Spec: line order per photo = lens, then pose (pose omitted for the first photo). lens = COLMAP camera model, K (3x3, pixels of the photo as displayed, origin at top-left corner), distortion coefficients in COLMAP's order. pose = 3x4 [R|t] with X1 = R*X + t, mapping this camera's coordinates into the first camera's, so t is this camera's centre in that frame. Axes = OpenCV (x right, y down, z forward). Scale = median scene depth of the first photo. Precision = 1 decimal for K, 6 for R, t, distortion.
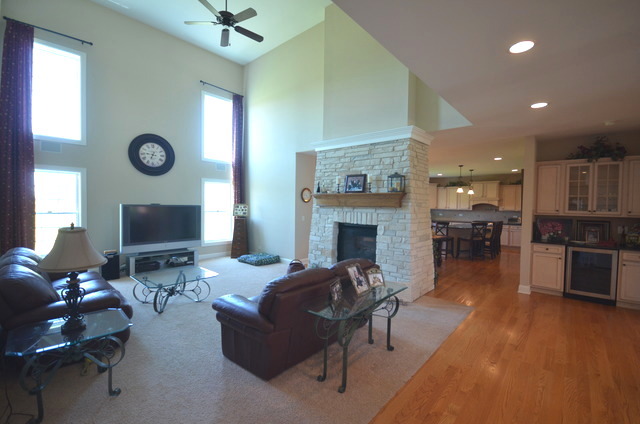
lens RADIAL K [[283.7, 0, 319.6], [0, 283.7, 212.6], [0, 0, 1]] dist [0.005197, -0.000011]
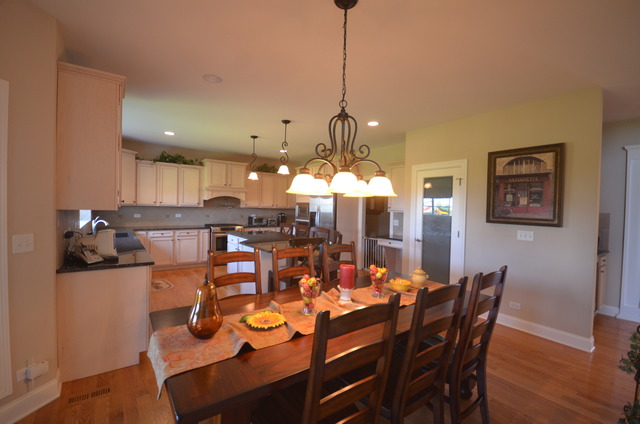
lens RADIAL K [[283.7, 0, 318.1], [0, 283.7, 211.2], [0, 0, 1]] dist [0.005197, -0.000011]
pose [[0.208982, -0.027783, 0.977525, 0.005823], [0.007246, 0.999613, 0.026862, -0.023205], [-0.977893, 0.001470, 0.209103, 1.050465]]
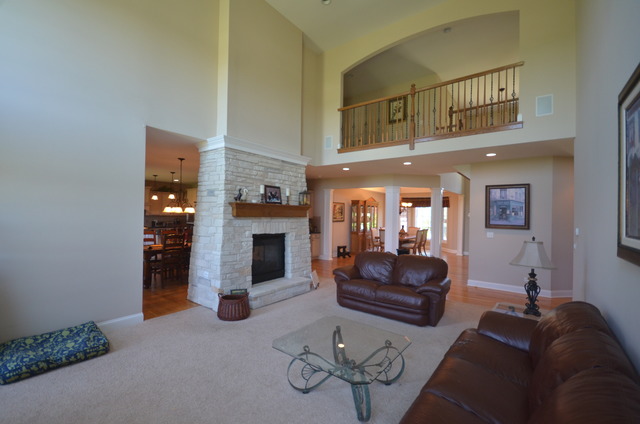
lens RADIAL K [[283.7, 0, 319.7], [0, 283.7, 212.6], [0, 0, 1]] dist [0.005197, -0.000011]
pose [[-0.070079, -0.012851, 0.997459, -0.695464], [0.011391, 0.999842, 0.013682, -0.037462], [-0.997476, 0.012321, -0.069921, 0.686216]]
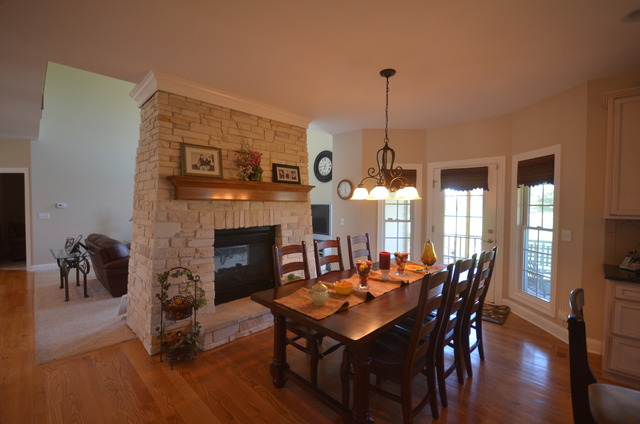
lens RADIAL K [[283.7, 0, 321.4], [0, 283.7, 212.8], [0, 0, 1]] dist [0.005197, -0.000011]
pose [[-0.055059, 0.019467, -0.998293, 0.695251], [-0.041687, 0.998893, 0.021778, -0.016322], [0.997613, 0.042815, -0.054186, 1.016585]]
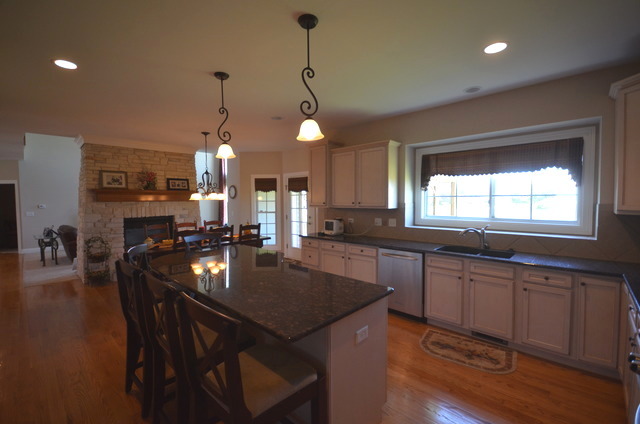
lens RADIAL K [[283.7, 0, 319.8], [0, 283.7, 212.5], [0, 0, 1]] dist [0.005197, -0.000011]
pose [[-0.045863, 0.029932, -0.998499, 1.043411], [-0.023456, 0.999243, 0.031032, -0.026567], [0.998672, 0.024844, -0.045126, 1.429218]]
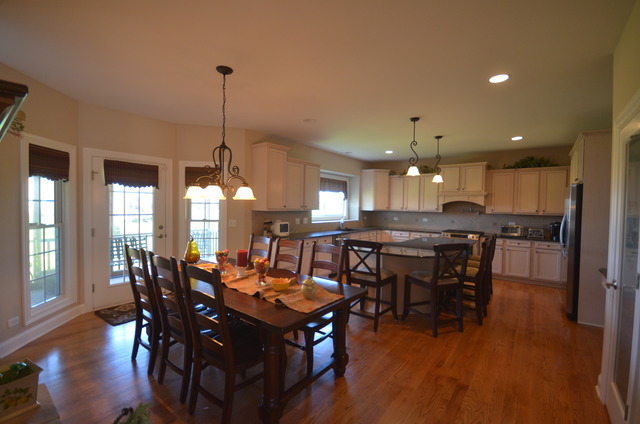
lens RADIAL K [[283.7, 0, 319.1], [0, 283.7, 209.5], [0, 0, 1]] dist [0.005197, -0.000011]
pose [[0.998039, 0.001003, 0.062580, 0.385538], [-0.000104, 0.999897, -0.014360, -0.009739], [-0.062587, 0.014326, 0.997937, 0.671257]]
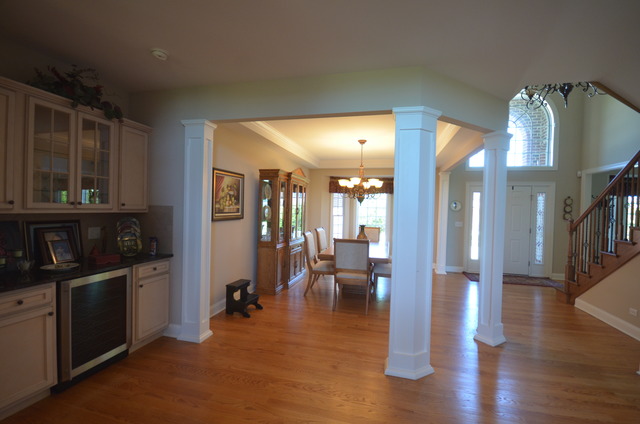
lens RADIAL K [[283.7, 0, 322.1], [0, 283.7, 211.1], [0, 0, 1]] dist [0.005197, -0.000011]
pose [[-0.464147, -0.036277, 0.885015, 0.194481], [-0.004793, 0.999249, 0.038446, -0.009164], [-0.885745, 0.013603, -0.463972, 0.582163]]
